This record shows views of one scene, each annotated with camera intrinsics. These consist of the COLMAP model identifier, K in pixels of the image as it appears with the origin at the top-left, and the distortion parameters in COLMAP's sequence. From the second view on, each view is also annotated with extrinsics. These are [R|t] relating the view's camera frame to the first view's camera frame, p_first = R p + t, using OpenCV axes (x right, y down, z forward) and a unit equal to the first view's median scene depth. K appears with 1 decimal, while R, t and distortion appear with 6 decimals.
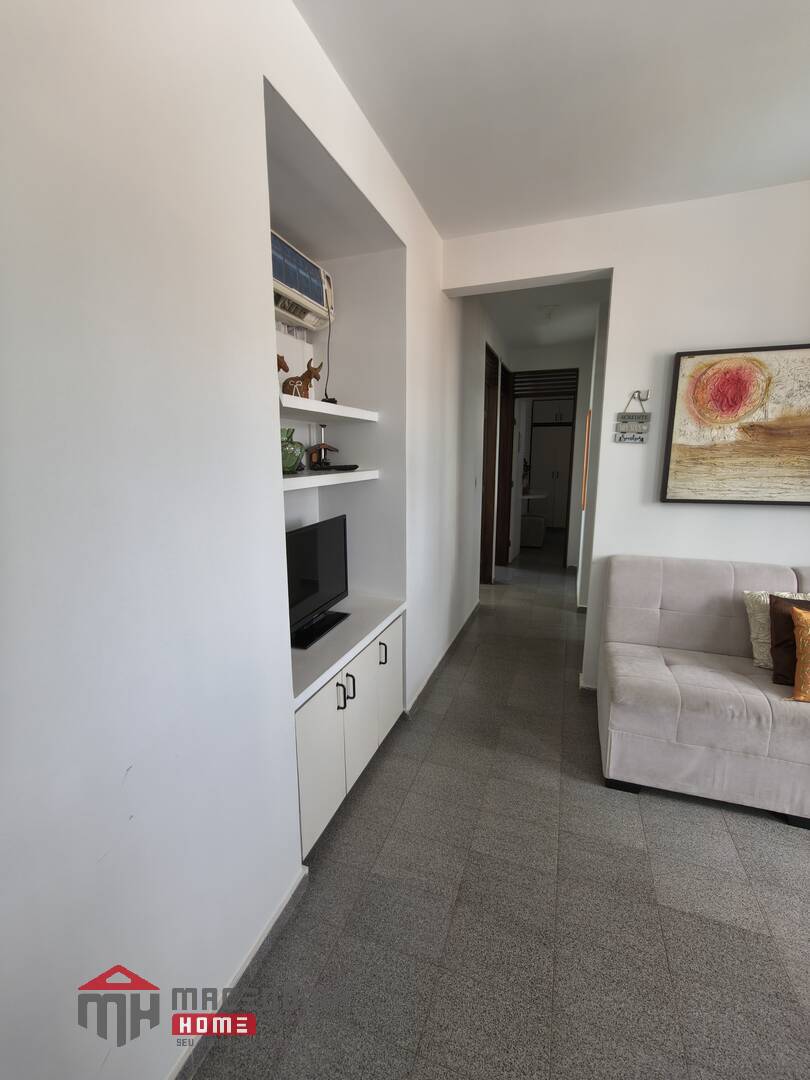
lens RADIAL K [[461.6, 0, 401.7], [0, 461.6, 539.8], [0, 0, 1]] dist [-0.007946, -0.000089]
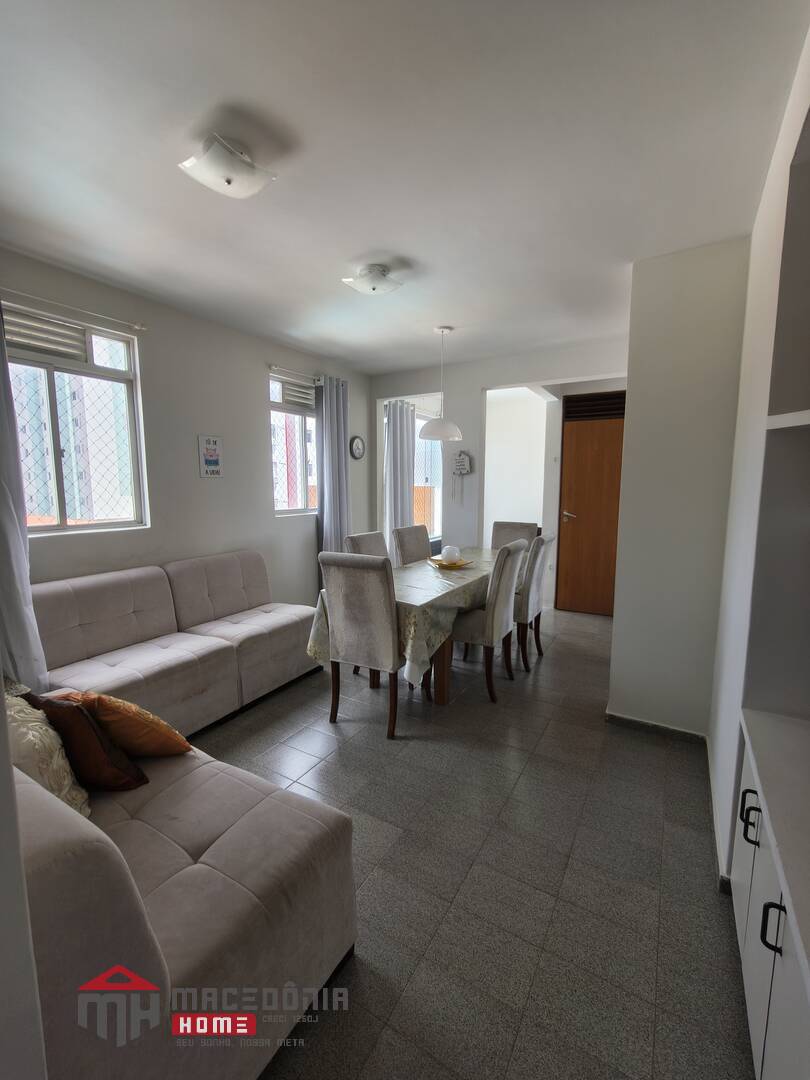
lens RADIAL K [[461.6, 0, 401.7], [0, 461.6, 539.8], [0, 0, 1]] dist [-0.007946, -0.000089]
pose [[-0.982288, -0.019881, 0.186319, 0.228863], [0.037254, 0.953783, 0.298178, -0.243185], [-0.183636, 0.299838, -0.936149, 1.311713]]
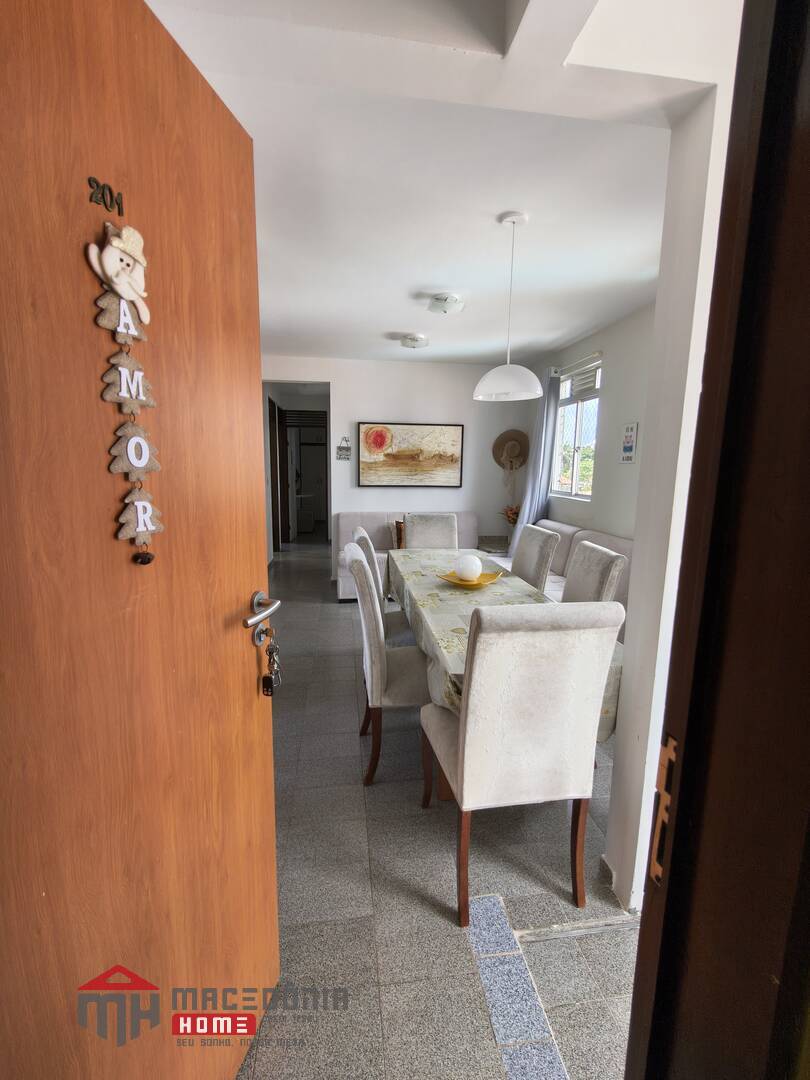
lens RADIAL K [[461.6, 0, 401.7], [0, 461.6, 539.8], [0, 0, 1]] dist [-0.007946, -0.000089]
pose [[0.887512, -0.057118, 0.457232, -0.302254], [0.068246, 0.997638, -0.007844, 0.217943], [-0.455703, 0.038166, 0.889313, -1.136504]]
